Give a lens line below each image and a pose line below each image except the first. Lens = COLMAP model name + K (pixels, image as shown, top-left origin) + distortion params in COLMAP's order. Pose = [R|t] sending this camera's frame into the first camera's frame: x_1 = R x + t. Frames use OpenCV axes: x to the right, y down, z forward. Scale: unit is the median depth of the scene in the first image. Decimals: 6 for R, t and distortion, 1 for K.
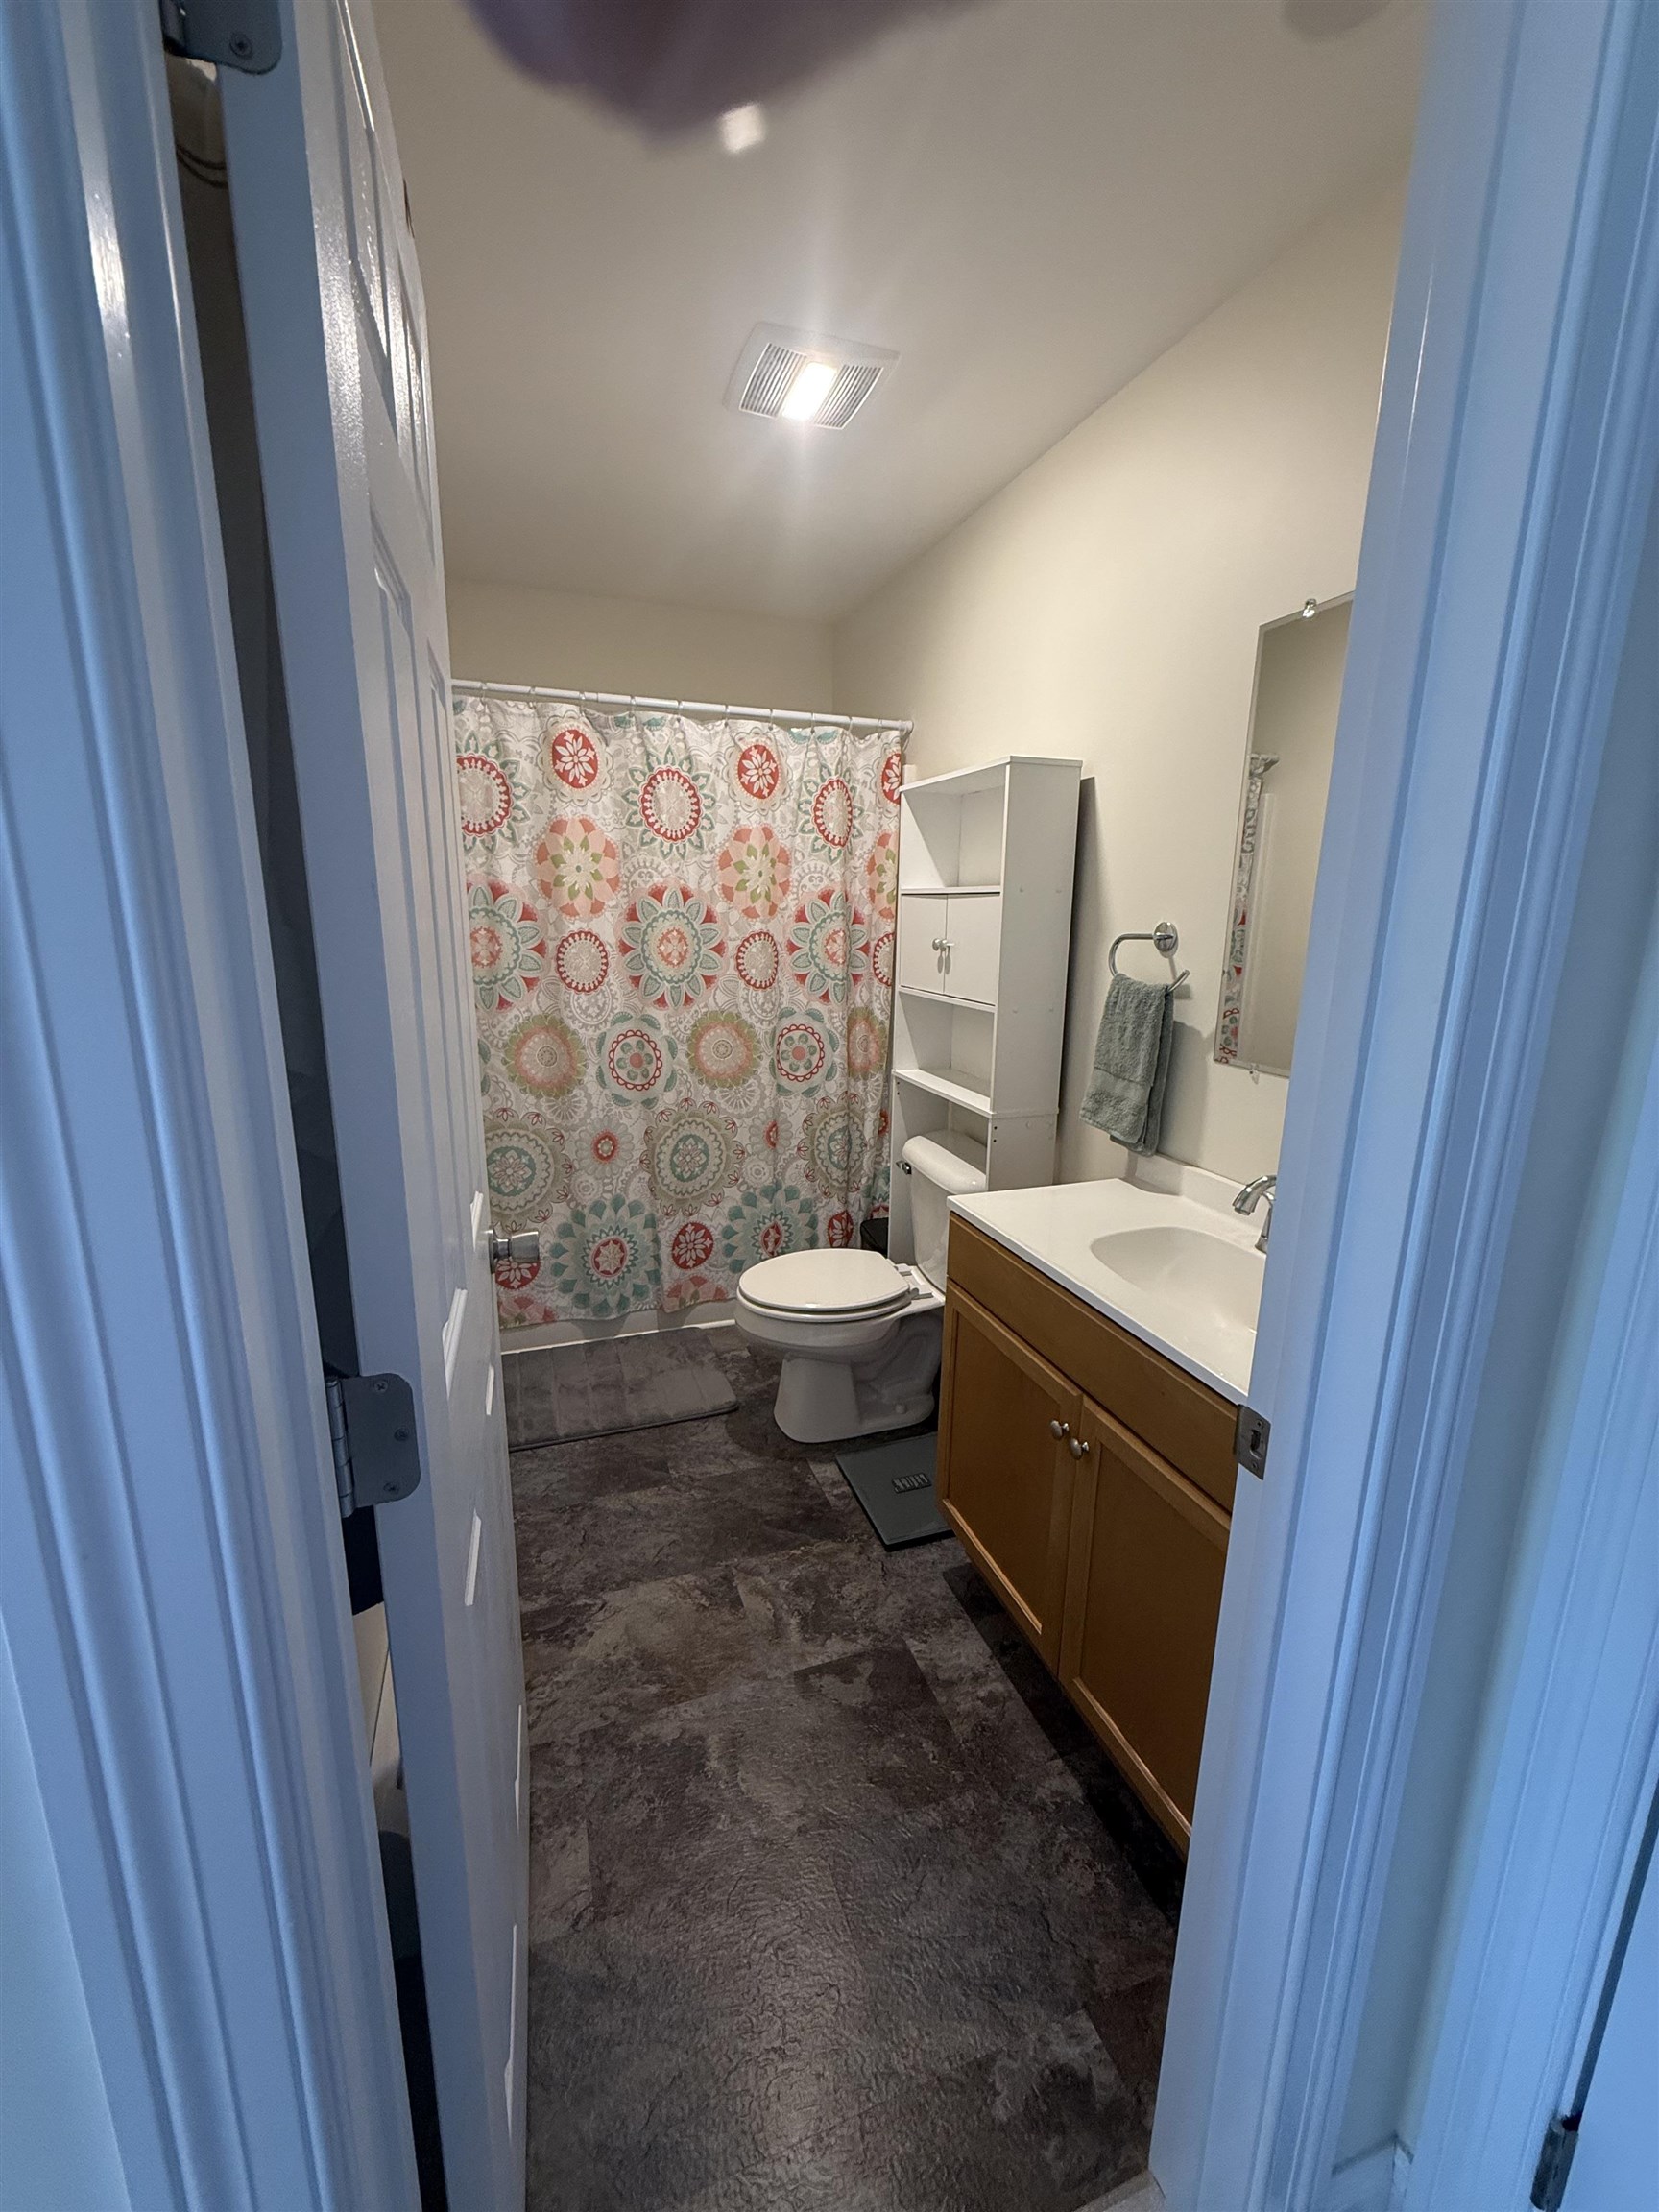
lens RADIAL K [[885.3, 0, 831.0], [0, 885.3, 1106.4], [0, 0, 1]] dist [0.000091, 0.000684]
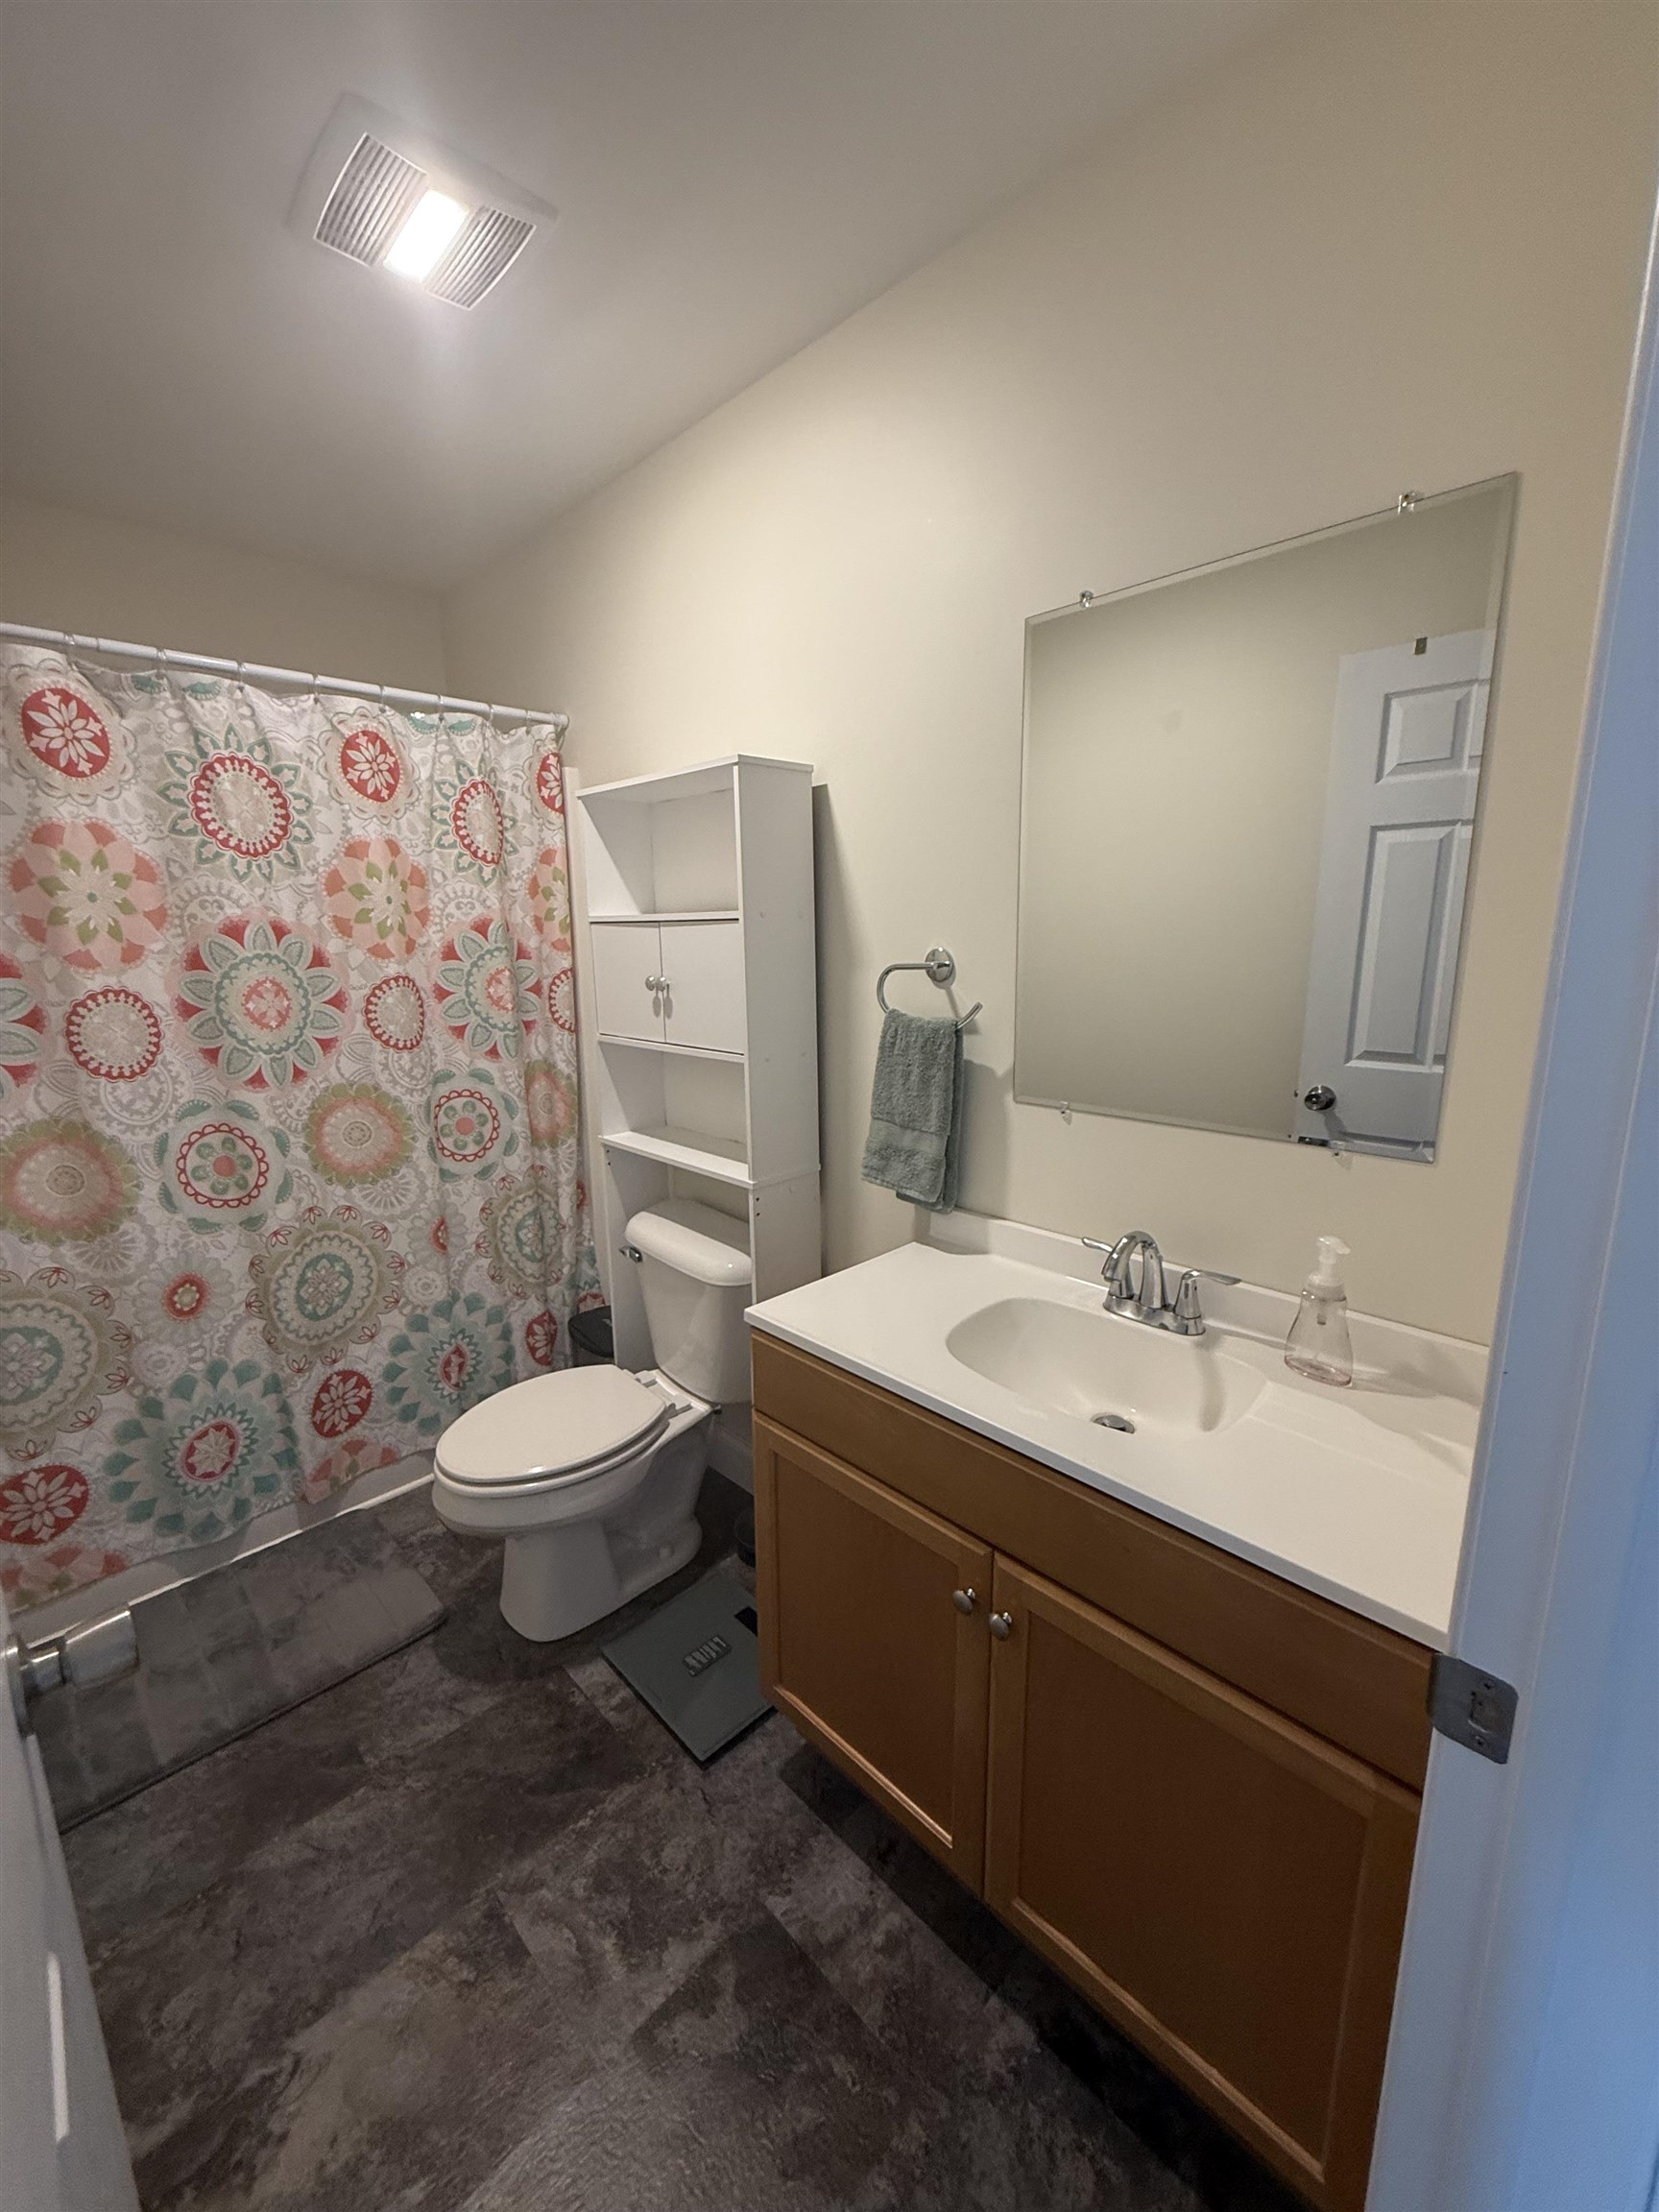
lens RADIAL K [[885.3, 0, 828.3], [0, 885.3, 1103.5], [0, 0, 1]] dist [0.000091, 0.000684]
pose [[0.908262, -0.108686, 0.404039, -0.068782], [0.118555, 0.992947, 0.000595, -0.049287], [-0.401254, 0.047361, 0.914741, 0.175796]]
